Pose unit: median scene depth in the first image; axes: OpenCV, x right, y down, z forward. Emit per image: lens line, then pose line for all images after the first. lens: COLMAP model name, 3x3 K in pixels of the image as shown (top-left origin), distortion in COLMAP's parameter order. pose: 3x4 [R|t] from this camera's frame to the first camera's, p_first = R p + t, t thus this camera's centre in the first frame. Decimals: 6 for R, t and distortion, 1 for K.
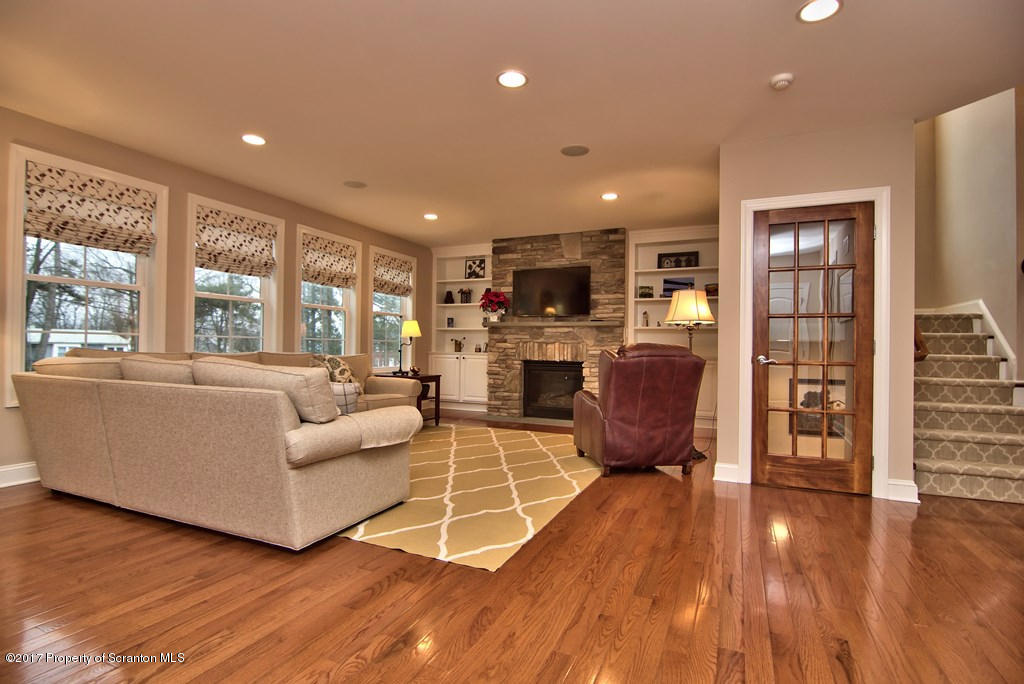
lens RADIAL K [[498.3, 0, 511.9], [0, 498.3, 342.2], [0, 0, 1]] dist [0.013952, -0.001215]
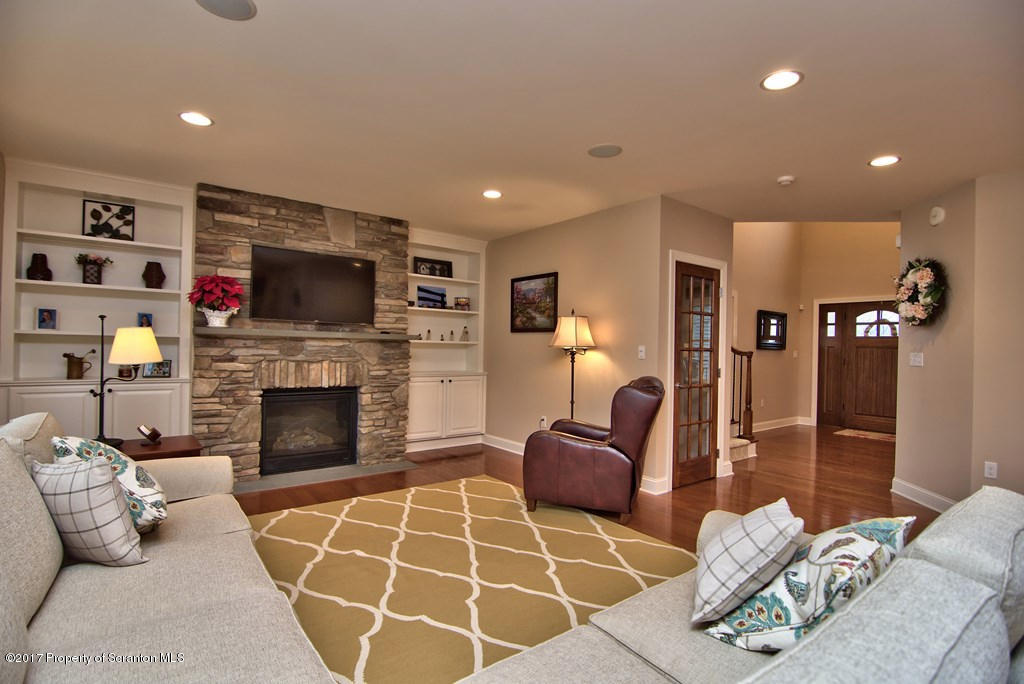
lens RADIAL K [[498.3, 0, 510.7], [0, 498.3, 345.7], [0, 0, 1]] dist [0.013952, -0.001215]
pose [[0.472876, -0.000740, 0.881129, -0.403740], [-0.021874, 0.999682, 0.012579, -0.034892], [-0.880857, -0.025223, 0.472709, 0.431136]]
